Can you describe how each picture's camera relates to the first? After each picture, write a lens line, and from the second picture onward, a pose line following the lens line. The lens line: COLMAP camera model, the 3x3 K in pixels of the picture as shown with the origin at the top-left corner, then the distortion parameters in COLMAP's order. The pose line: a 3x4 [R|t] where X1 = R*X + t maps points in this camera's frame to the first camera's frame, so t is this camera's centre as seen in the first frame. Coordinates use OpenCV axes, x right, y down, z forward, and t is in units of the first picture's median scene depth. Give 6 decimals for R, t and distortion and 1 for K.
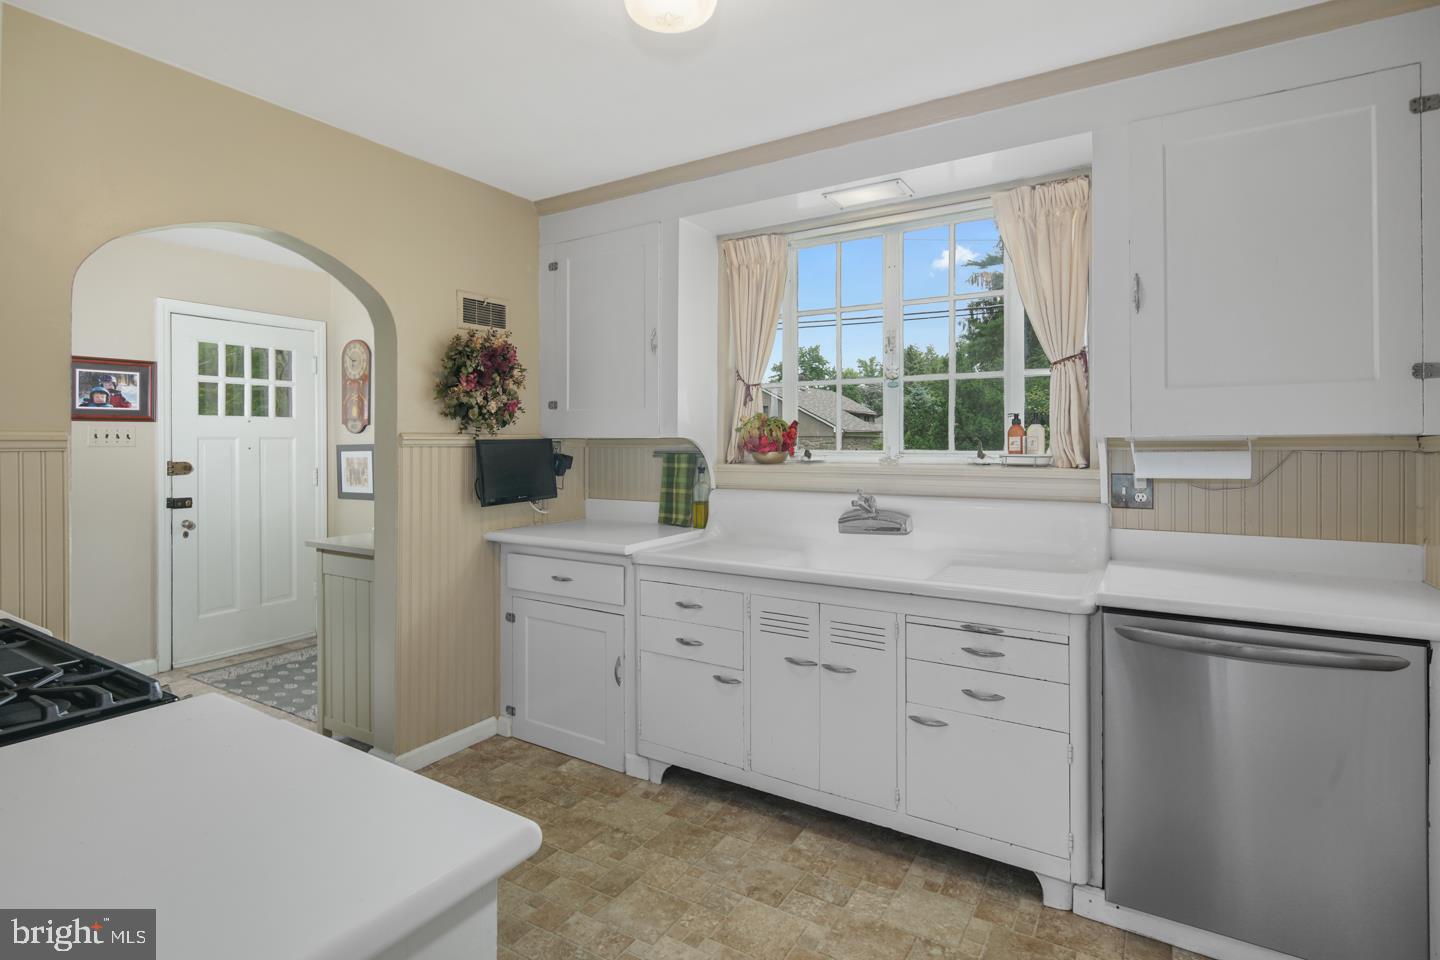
lens RADIAL K [[706.9, 0, 703.8], [0, 706.9, 443.2], [0, 0, 1]] dist [0.010597, -0.000176]
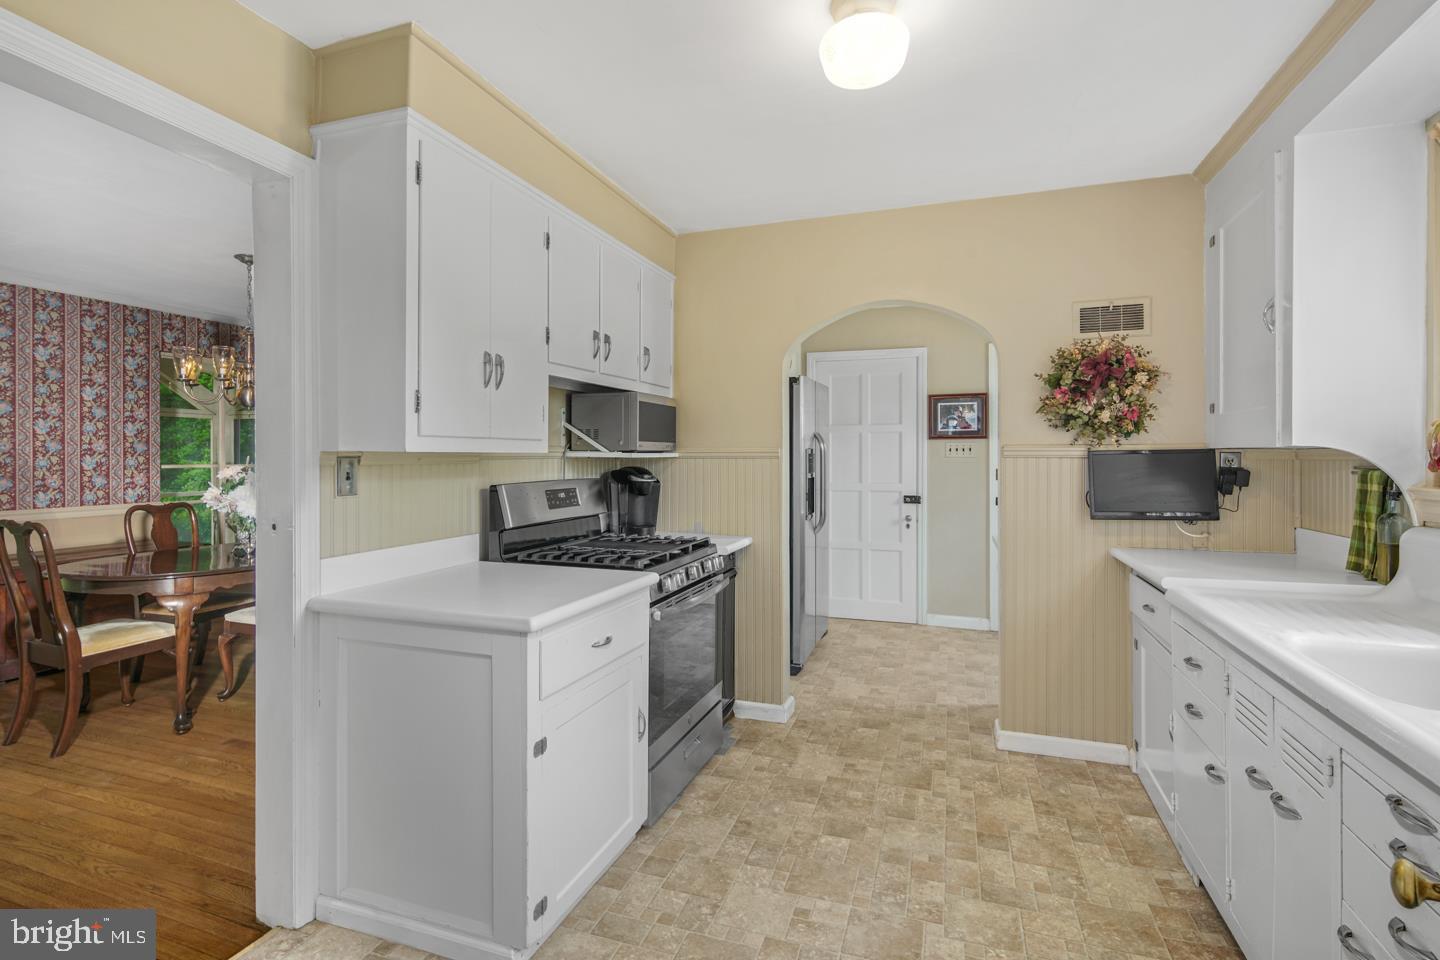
lens RADIAL K [[718.2, 0, 708.1], [0, 718.2, 459.1], [0, 0, 1]] dist [0.000899, -0.000002]
pose [[0.225316, 0.004864, -0.974273, 0.420356], [-0.001307, 0.999988, 0.004691, 0.002169], [0.974285, 0.000216, 0.225320, 0.206284]]
